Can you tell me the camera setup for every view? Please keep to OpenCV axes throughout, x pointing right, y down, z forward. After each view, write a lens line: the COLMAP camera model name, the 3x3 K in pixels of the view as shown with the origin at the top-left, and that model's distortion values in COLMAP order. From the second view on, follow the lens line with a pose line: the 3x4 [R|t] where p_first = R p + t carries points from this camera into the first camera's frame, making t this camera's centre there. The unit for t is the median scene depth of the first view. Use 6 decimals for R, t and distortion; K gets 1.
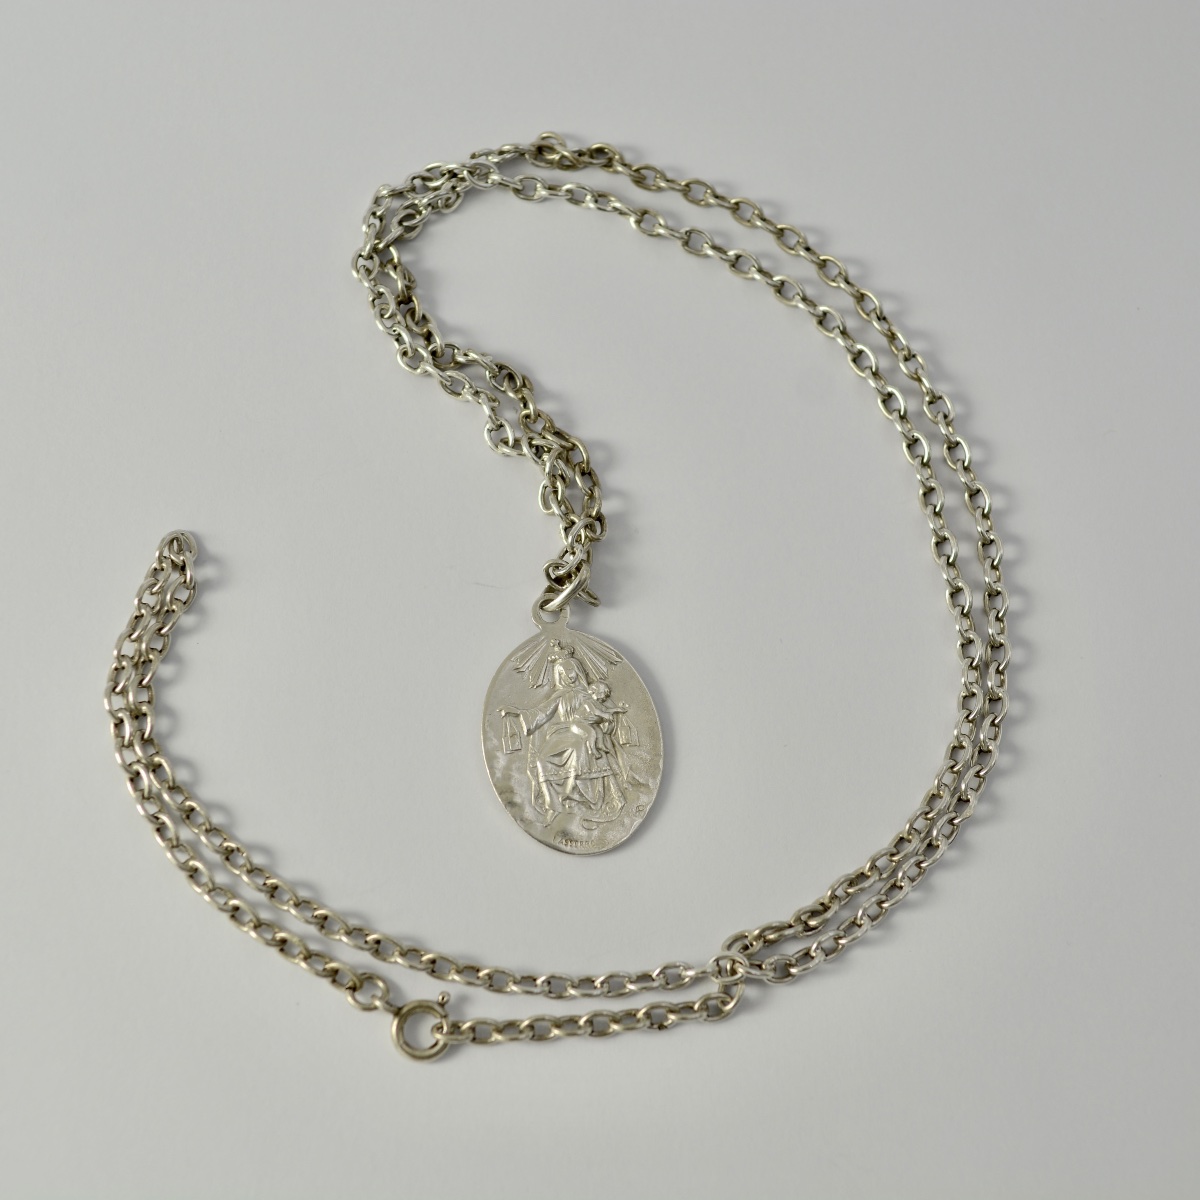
lens RADIAL K [[1903.6, 0, 598.7], [0, 1903.6, 600.9], [0, 0, 1]] dist [-0.002072, 0.000000]
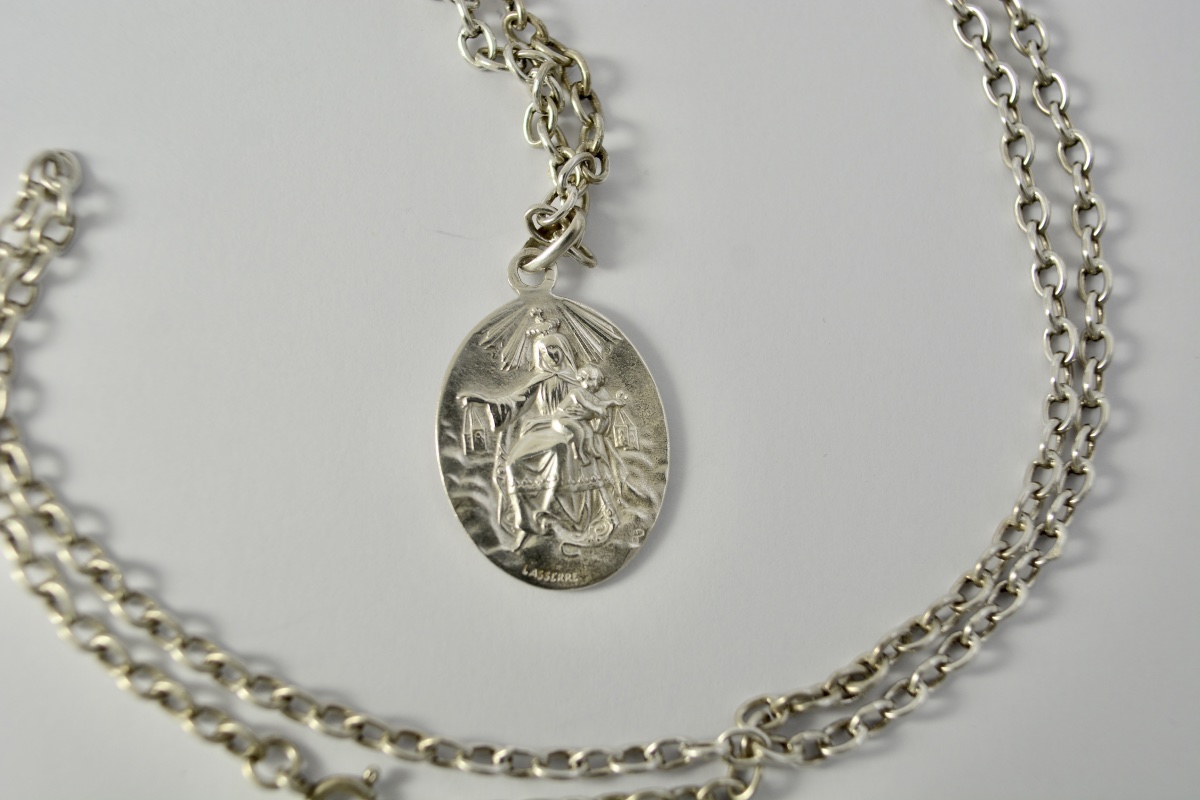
lens RADIAL K [[1275.1, 0, 593.0], [0, 1275.1, 404.5], [0, 0, 1]] dist [-0.042923, 0.000000]
pose [[0.999208, 0.039781, -0.000834, 0.002118], [-0.039427, 0.992689, 0.114084, -0.000936], [0.005366, -0.113960, 0.993471, 0.483297]]
